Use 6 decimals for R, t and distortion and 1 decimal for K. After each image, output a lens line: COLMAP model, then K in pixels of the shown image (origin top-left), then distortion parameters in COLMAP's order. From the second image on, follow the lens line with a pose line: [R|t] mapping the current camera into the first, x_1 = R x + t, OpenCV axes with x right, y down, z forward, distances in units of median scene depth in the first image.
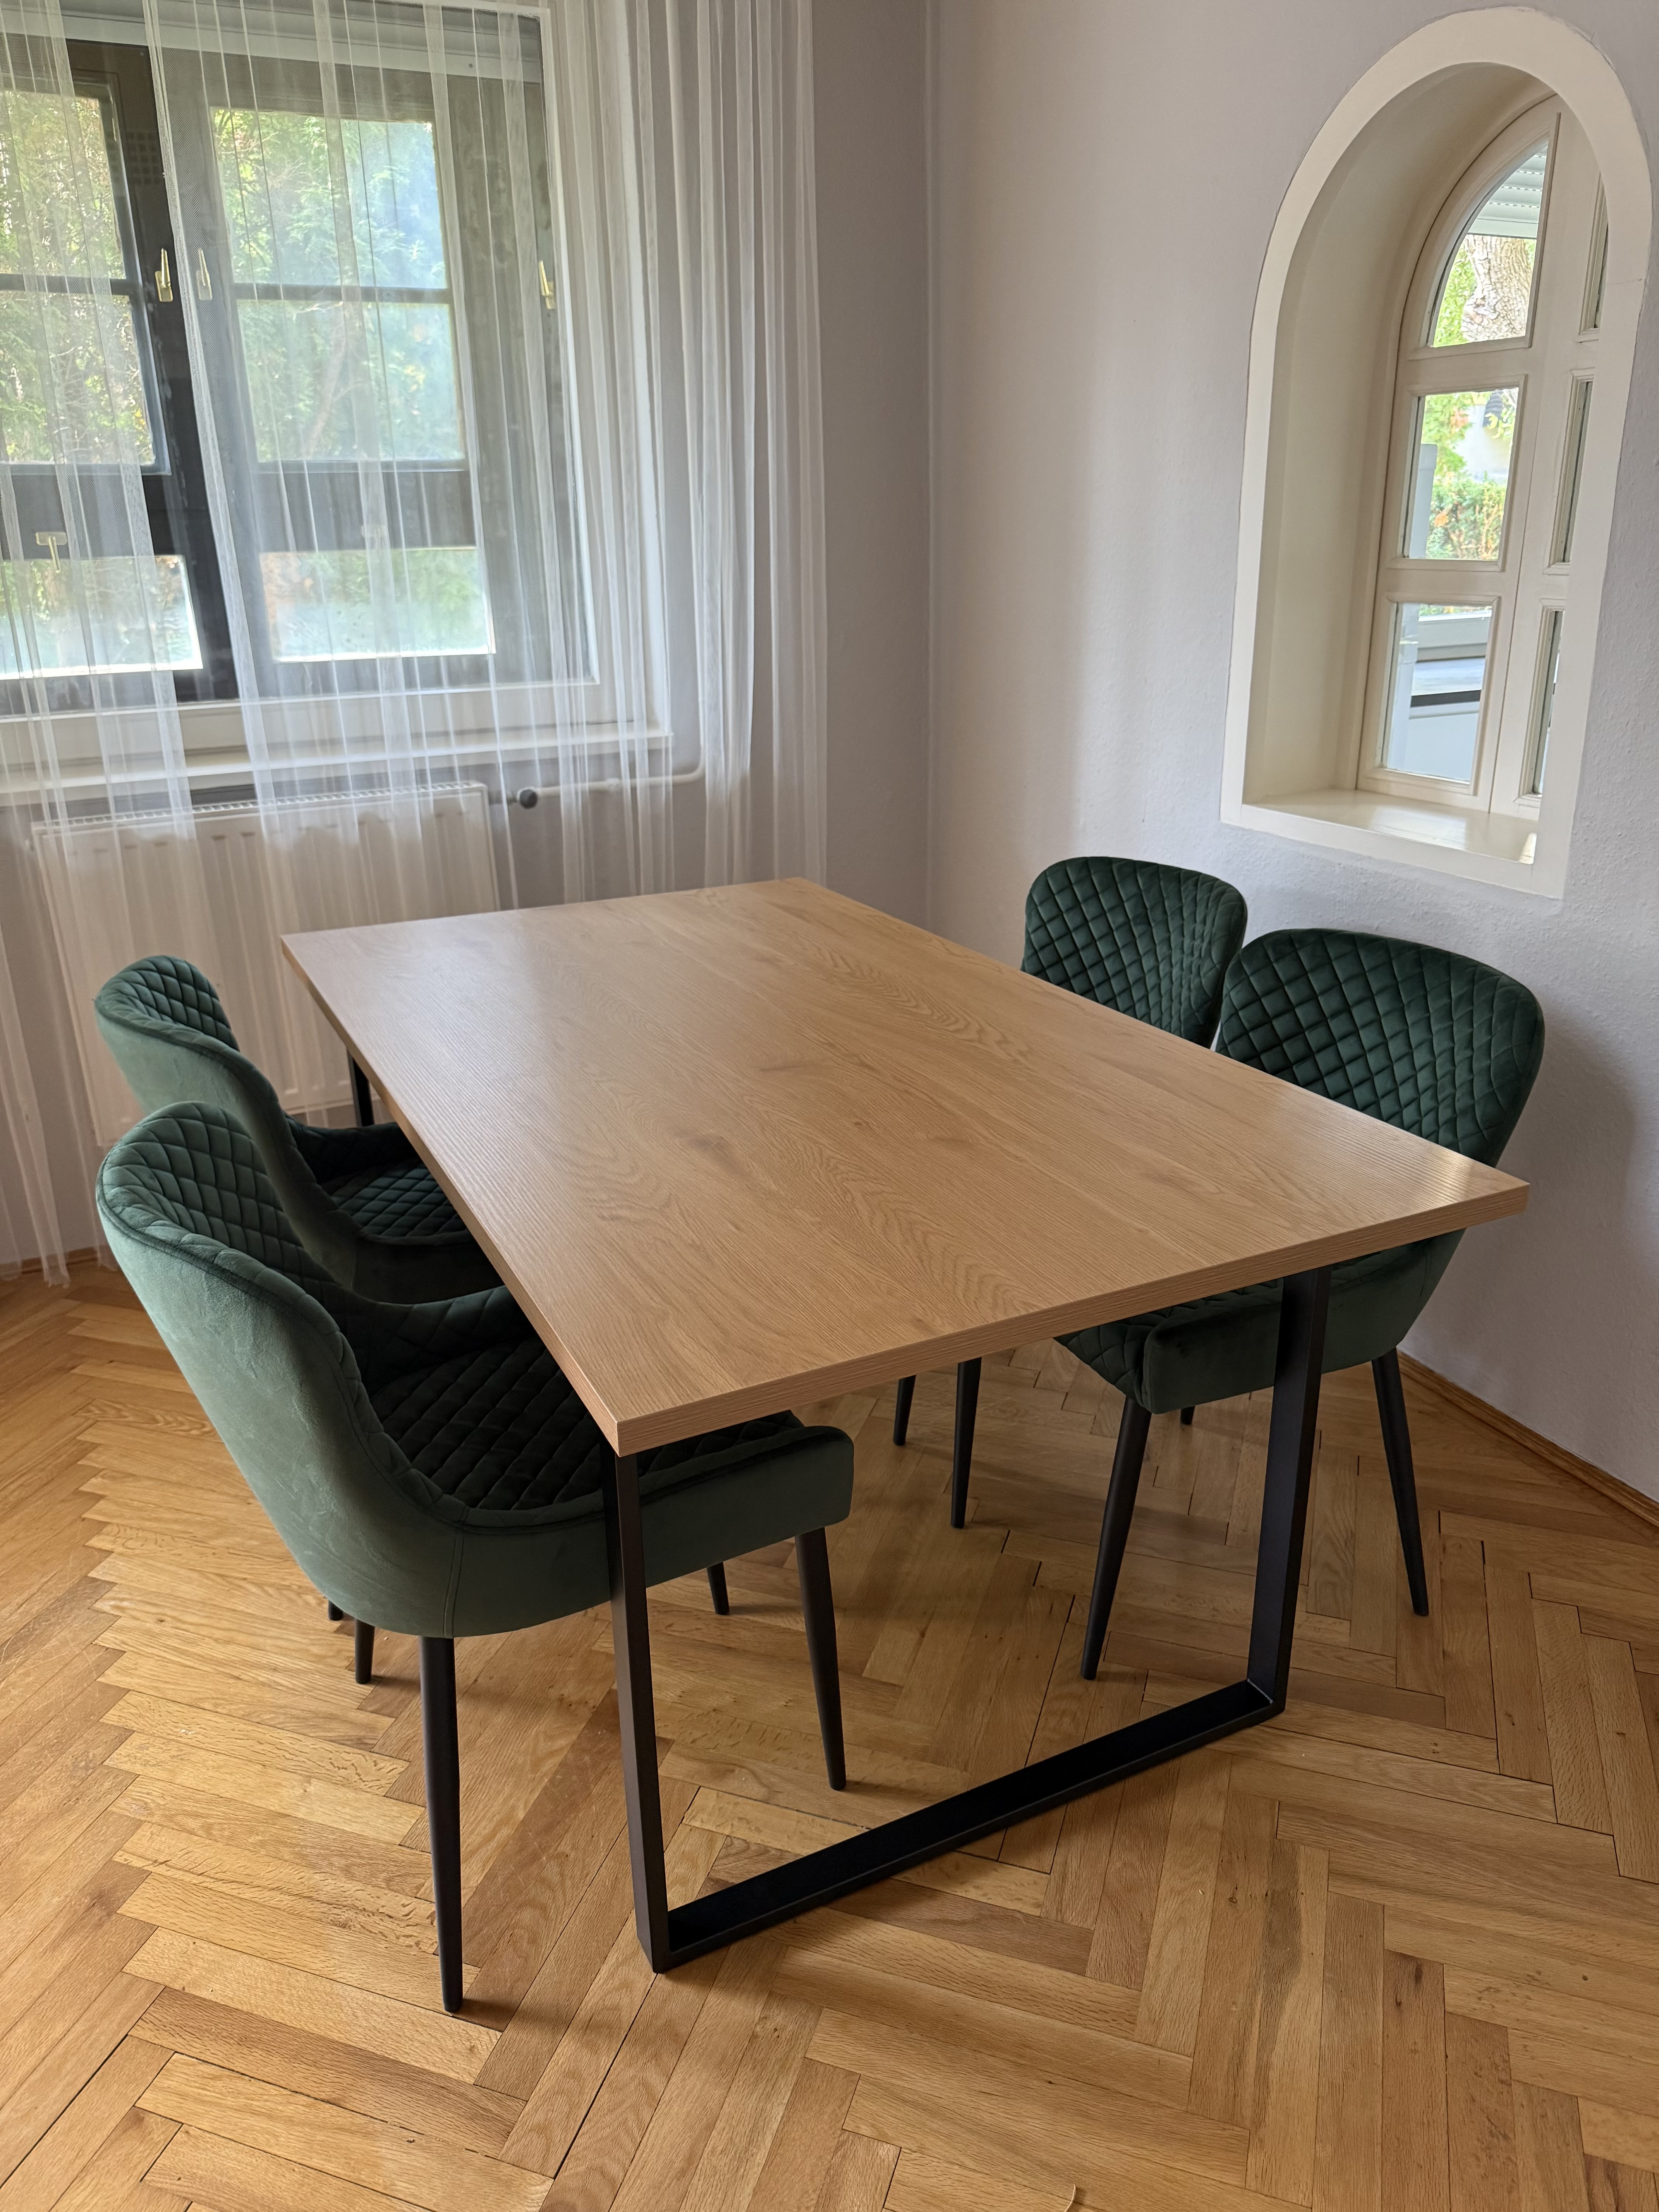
lens RADIAL K [[1530.7, 0, 831.0], [0, 1530.7, 1079.0], [0, 0, 1]] dist [0.074970, -0.116693]
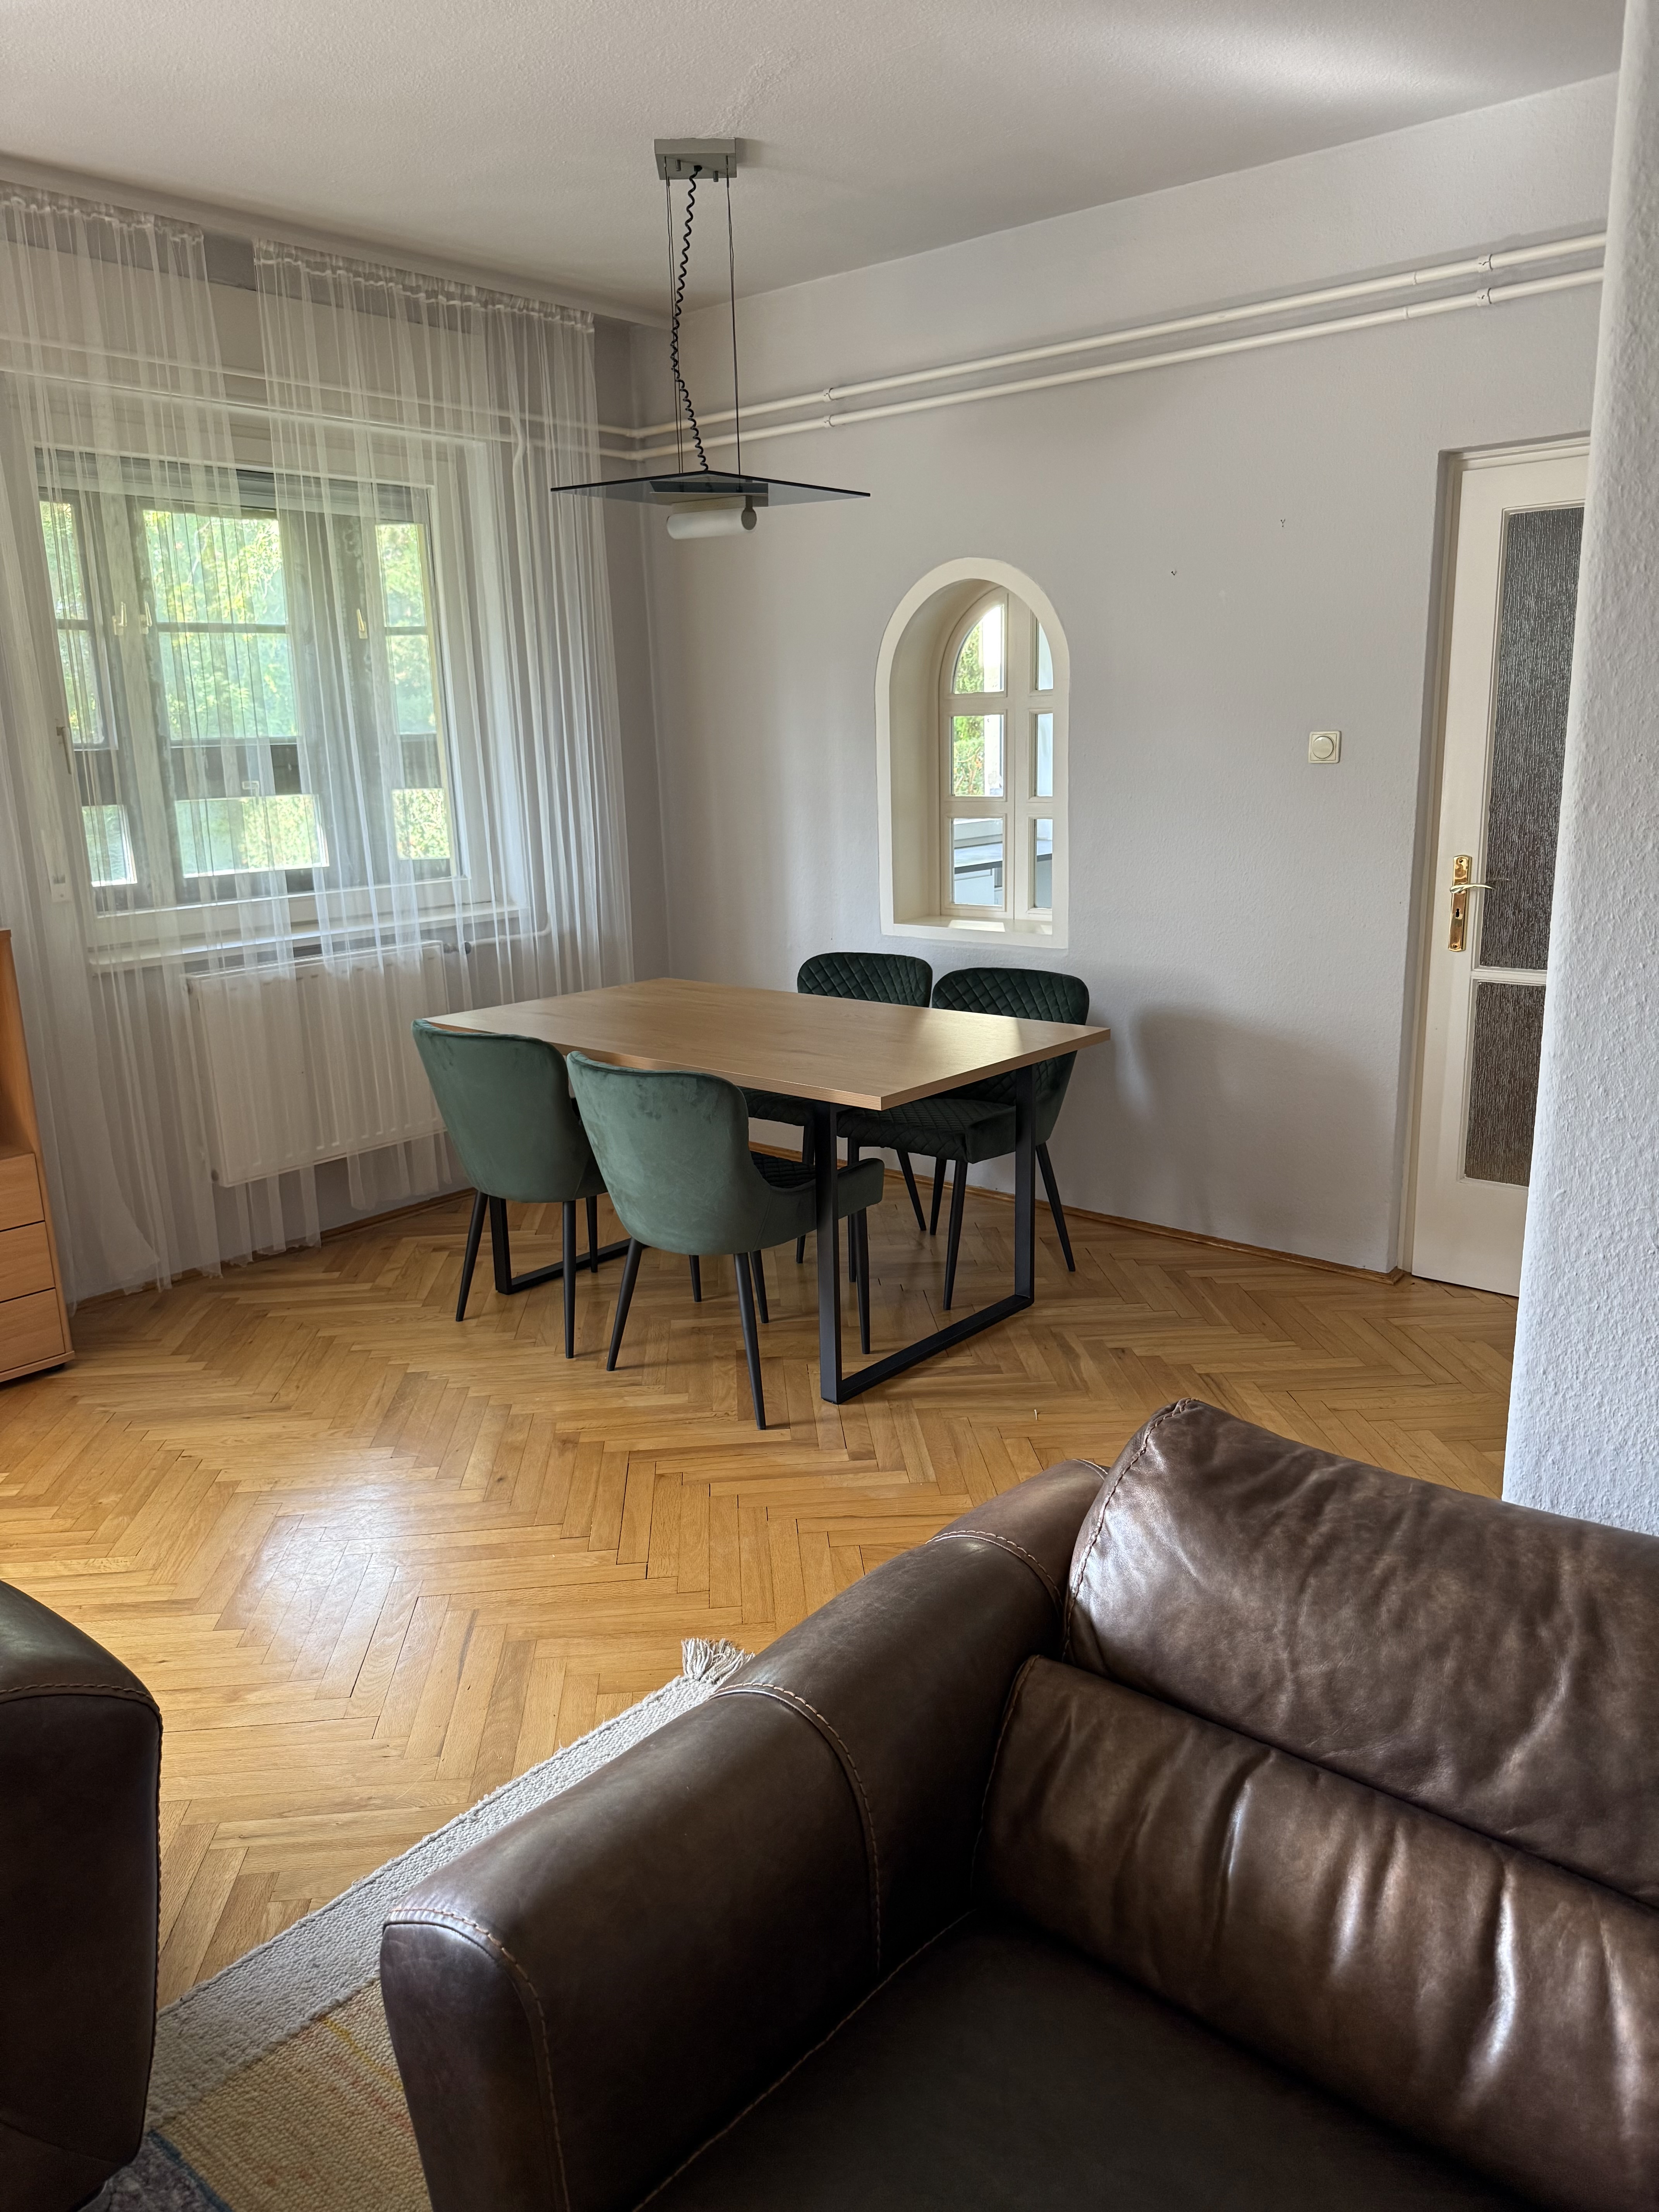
lens RADIAL K [[1530.7, 0, 831.0], [0, 1530.7, 1079.0], [0, 0, 1]] dist [0.074970, -0.116693]
pose [[0.917175, -0.088807, 0.388462, -0.549331], [0.141707, 0.983815, -0.109664, 0.203075], [-0.372436, 0.155629, 0.914916, -0.651195]]
